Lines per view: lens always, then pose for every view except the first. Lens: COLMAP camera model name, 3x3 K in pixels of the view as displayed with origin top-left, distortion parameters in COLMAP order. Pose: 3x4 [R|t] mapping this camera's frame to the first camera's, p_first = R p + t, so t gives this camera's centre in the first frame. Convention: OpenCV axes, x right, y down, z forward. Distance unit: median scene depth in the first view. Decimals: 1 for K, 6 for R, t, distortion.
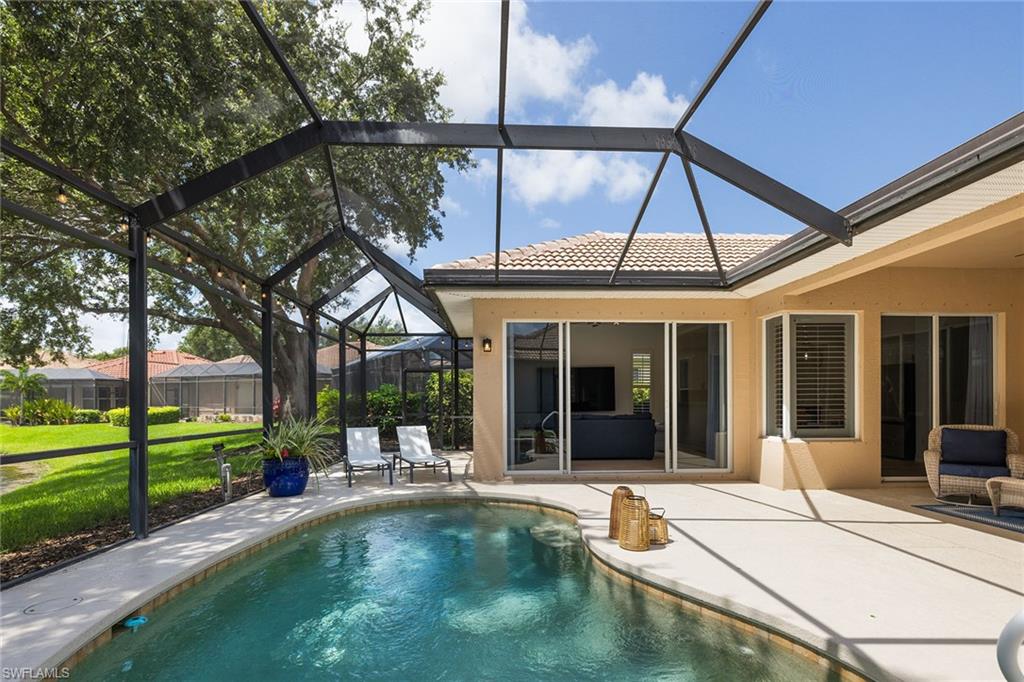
lens RADIAL K [[514.1, 0, 506.6], [0, 514.1, 397.8], [0, 0, 1]] dist [-0.003624, -0.000750]
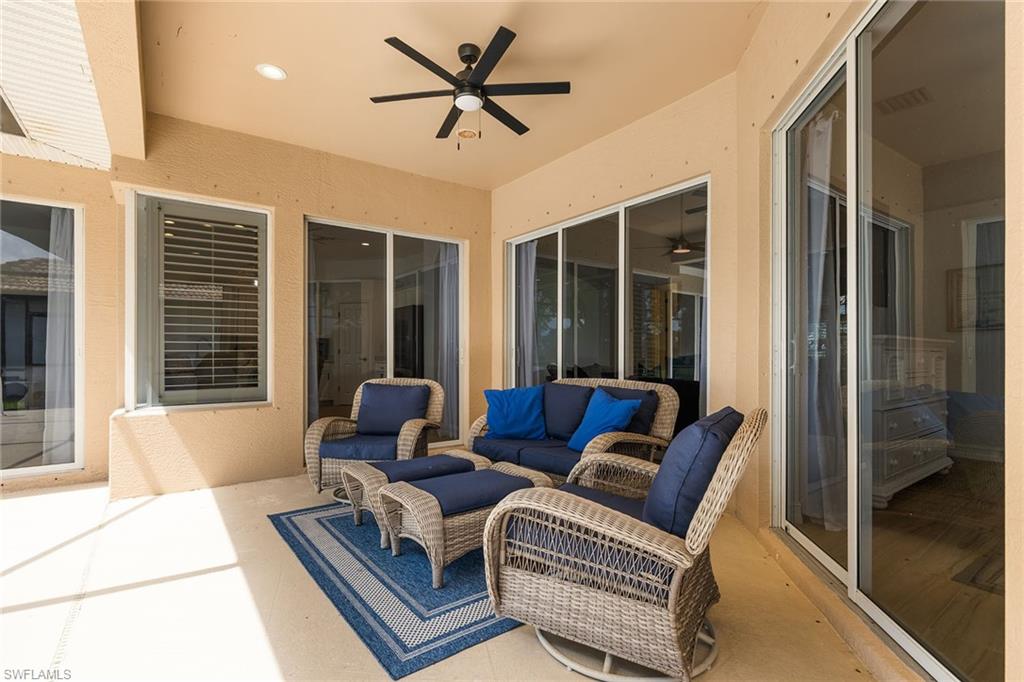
lens RADIAL K [[535.3, 0, 512.0], [0, 535.3, 341.0], [0, 0, 1]] dist [-0.001587, -0.000403]
pose [[0.806303, 0.009467, 0.591427, 0.523270], [-0.006096, 0.999952, -0.007696, 0.004839], [-0.591472, 0.002600, 0.806322, 0.256680]]
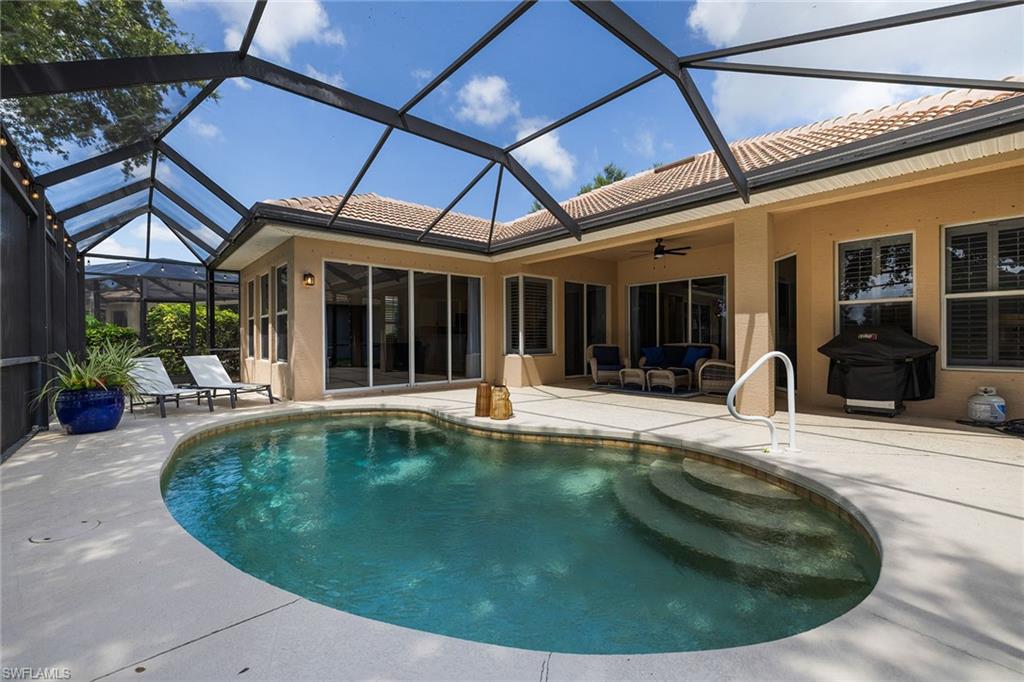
lens RADIAL K [[444.5, 0, 512.0], [0, 444.5, 341.0], [0, 0, 1]] dist [0.001396, 0.000280]
pose [[0.780409, -0.003912, 0.625257, -0.321300], [-0.000433, 0.999977, 0.006797, 0.027624], [-0.625269, -0.005575, 0.780390, -0.039392]]
